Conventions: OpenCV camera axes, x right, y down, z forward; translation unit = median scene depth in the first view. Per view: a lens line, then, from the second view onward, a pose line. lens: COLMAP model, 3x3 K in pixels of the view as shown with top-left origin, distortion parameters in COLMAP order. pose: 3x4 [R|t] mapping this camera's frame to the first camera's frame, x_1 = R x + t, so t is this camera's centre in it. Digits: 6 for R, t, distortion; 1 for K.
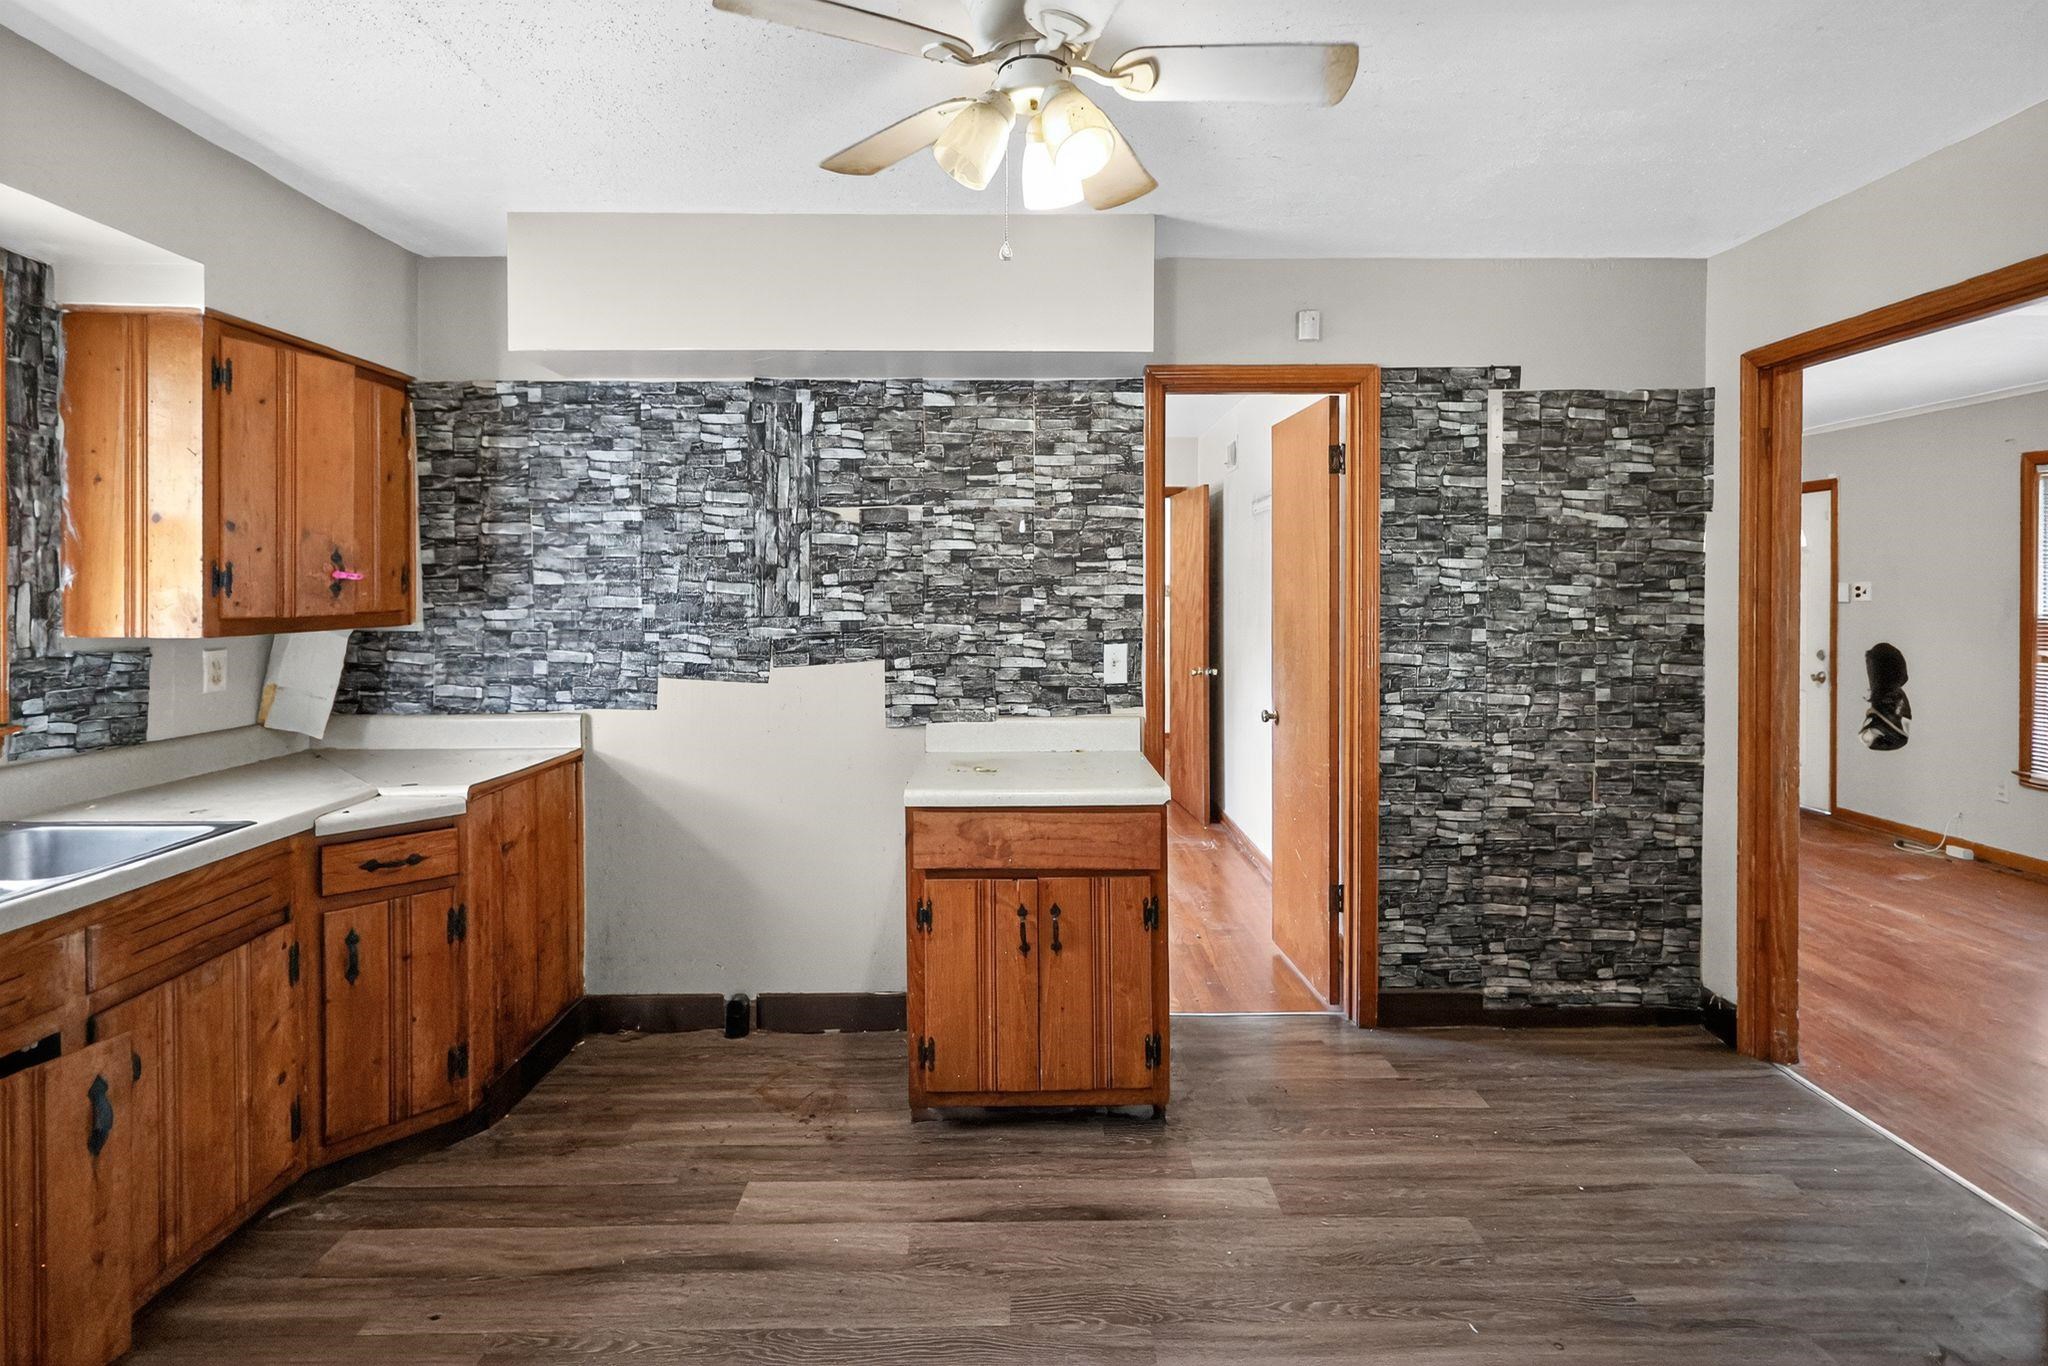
lens RADIAL K [[979.8, 0, 1027.1], [0, 979.8, 595.5], [0, 0, 1]] dist [-0.001991, -0.000993]
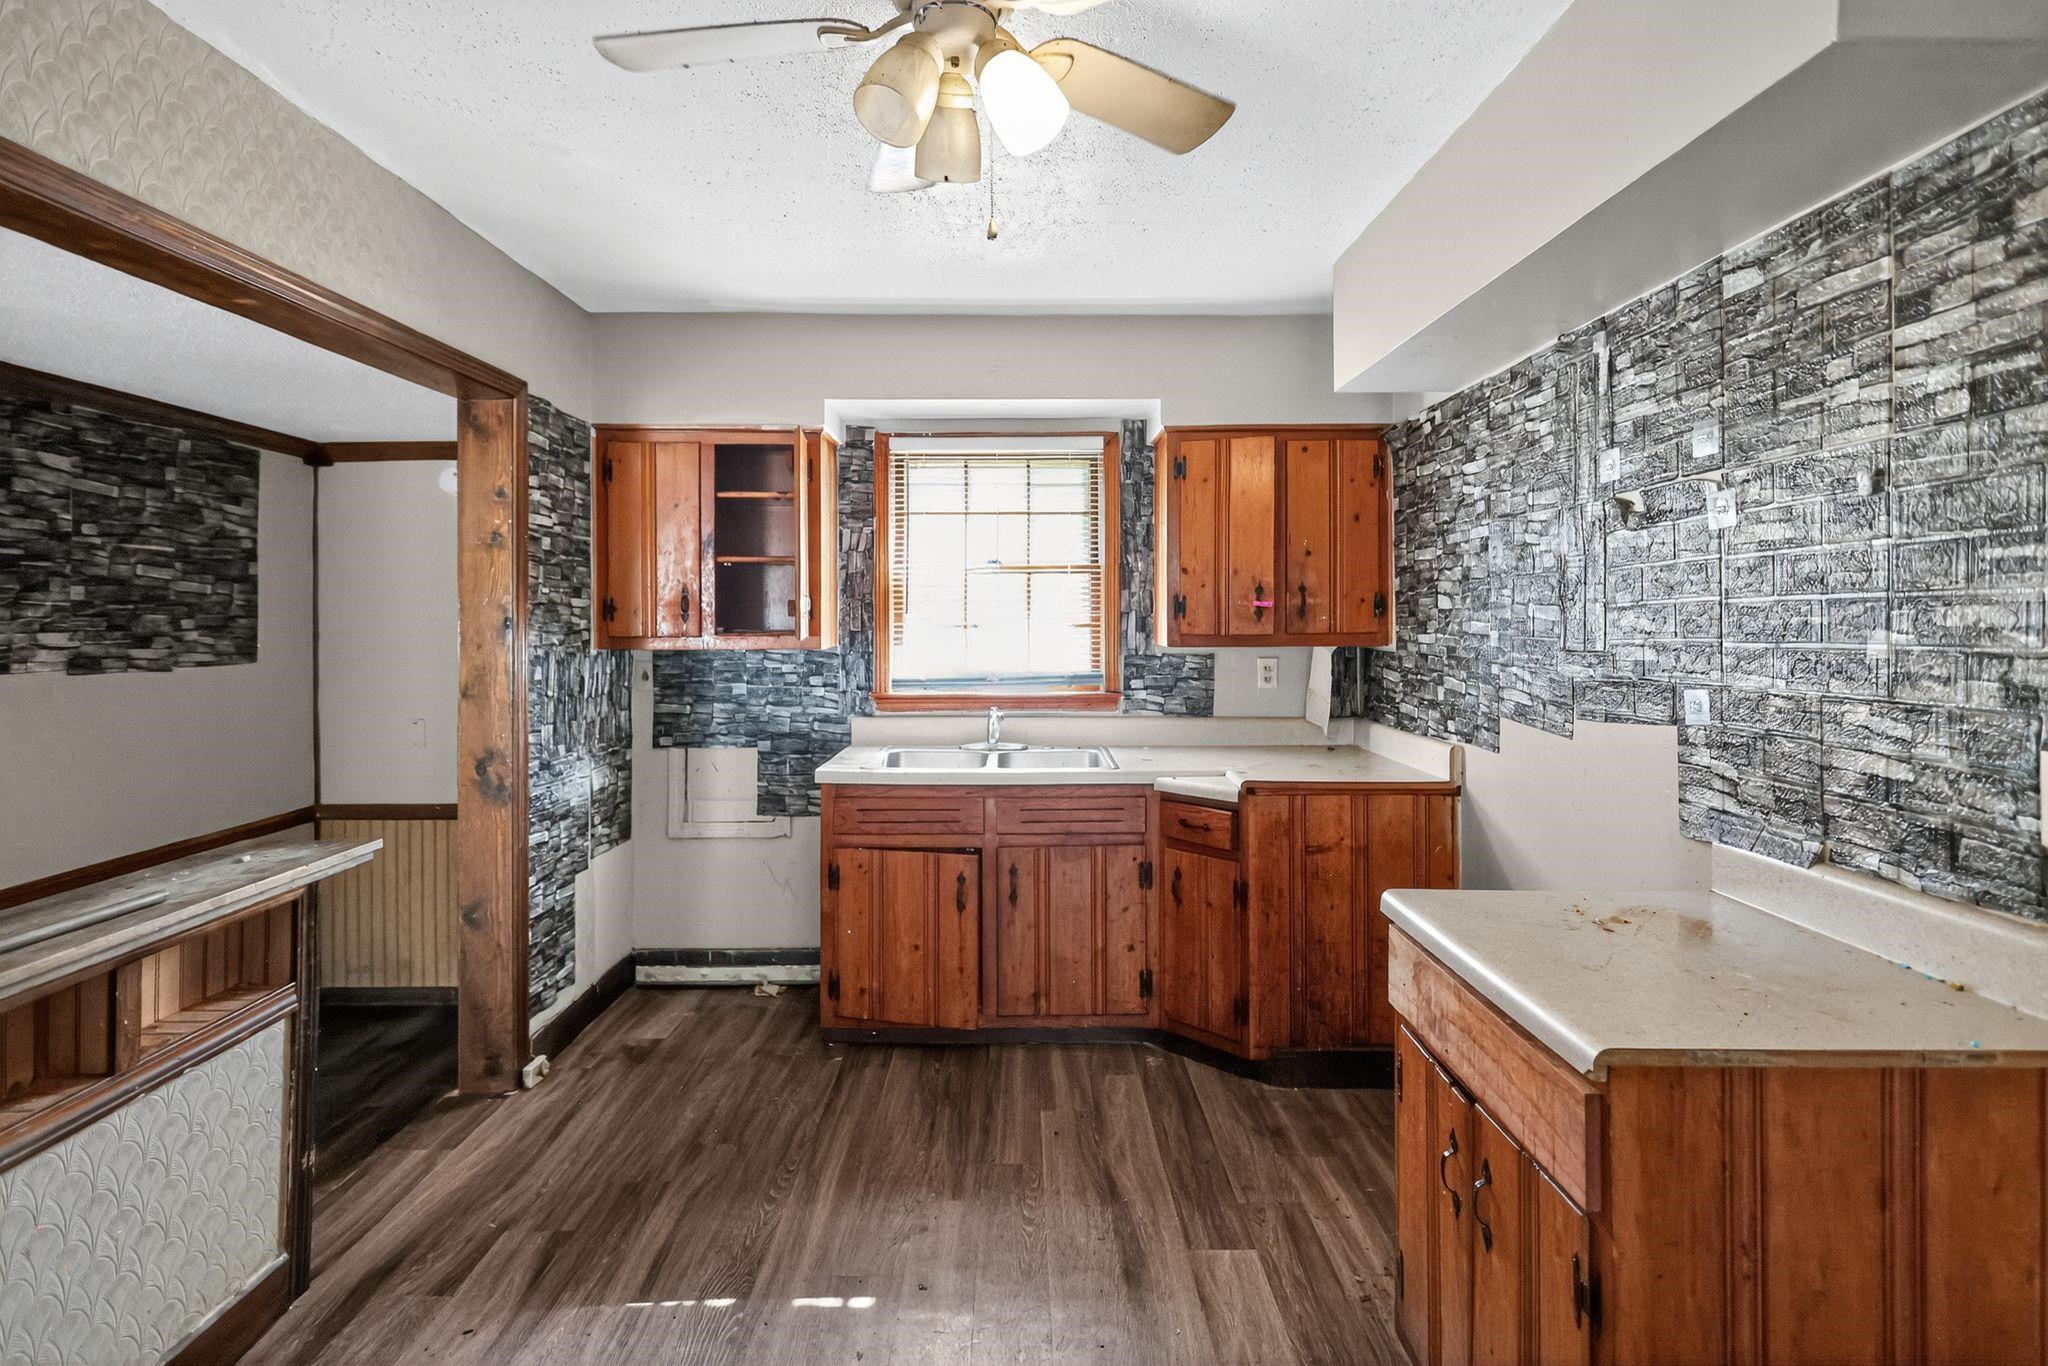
lens RADIAL K [[978.6, 0, 1022.3], [0, 978.6, 615.4], [0, 0, 1]] dist [-0.000971, 0.000058]
pose [[-0.014129, 0.000725, -0.999900, 0.491300], [-0.004118, 0.999991, 0.000783, -0.003728], [0.999892, 0.004129, -0.014126, 0.595838]]
